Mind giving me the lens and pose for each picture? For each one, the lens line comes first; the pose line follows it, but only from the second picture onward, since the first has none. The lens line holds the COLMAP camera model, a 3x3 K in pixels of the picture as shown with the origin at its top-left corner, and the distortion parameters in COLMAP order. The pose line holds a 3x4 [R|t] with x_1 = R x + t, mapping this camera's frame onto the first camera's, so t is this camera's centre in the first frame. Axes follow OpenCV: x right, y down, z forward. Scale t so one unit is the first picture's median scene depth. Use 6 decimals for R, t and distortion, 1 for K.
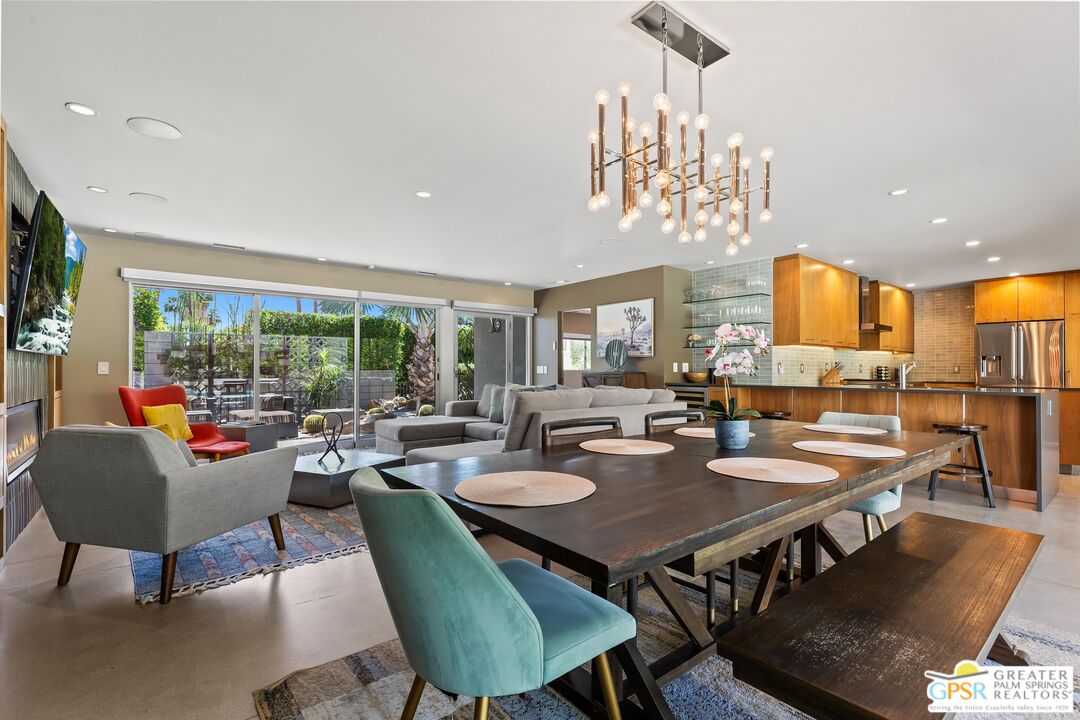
lens RADIAL K [[499.1, 0, 544.5], [0, 499.1, 364.3], [0, 0, 1]] dist [0.002642, -0.003359]
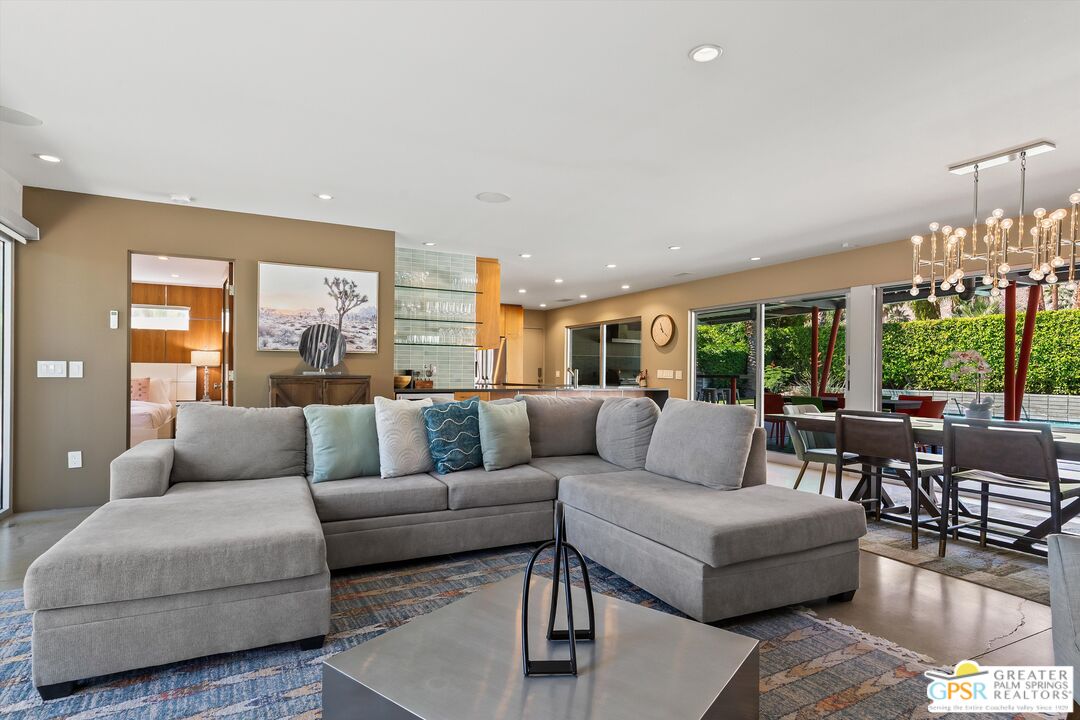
lens RADIAL K [[551.2, 0, 513.2], [0, 551.2, 373.6], [0, 0, 1]] dist [0.006533, 0.001375]
pose [[0.219526, -0.000603, 0.975607, -0.441479], [-0.018710, 0.999813, 0.004828, 0.005100], [-0.975427, -0.019313, 0.219473, 0.538649]]
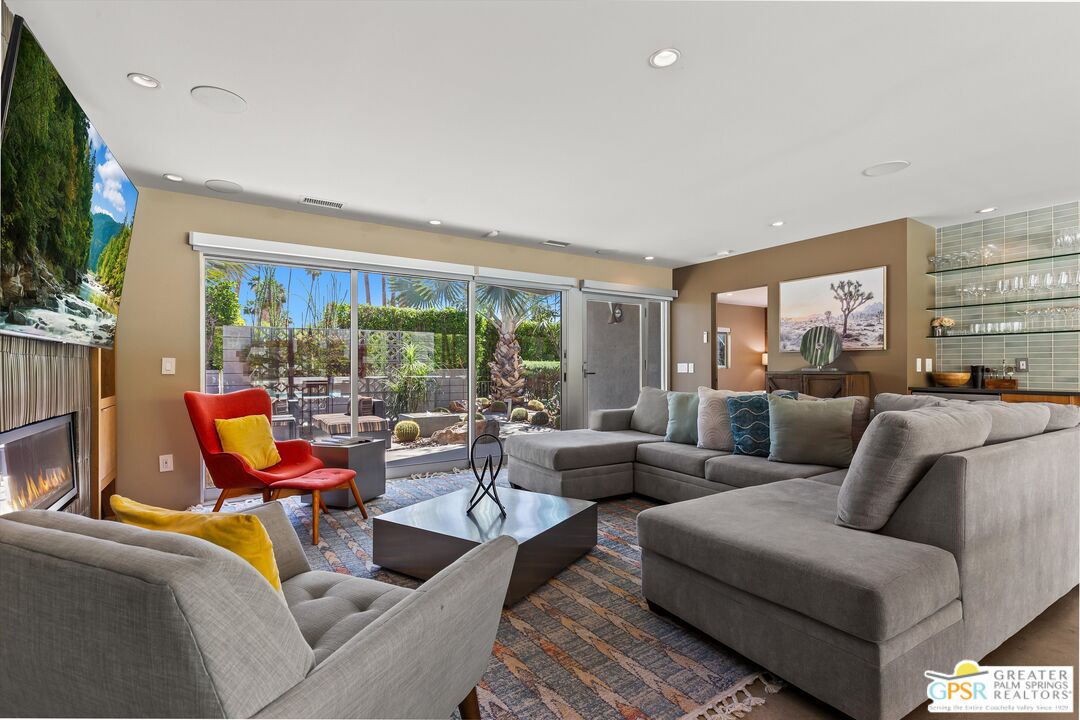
lens RADIAL K [[499.1, 0, 539.6], [0, 499.1, 366.1], [0, 0, 1]] dist [0.002642, -0.003359]
pose [[0.993299, -0.000284, -0.115569, -0.158272], [0.001125, 0.999973, 0.007216, 0.001911], [0.115564, -0.007298, 0.993273, 0.208063]]
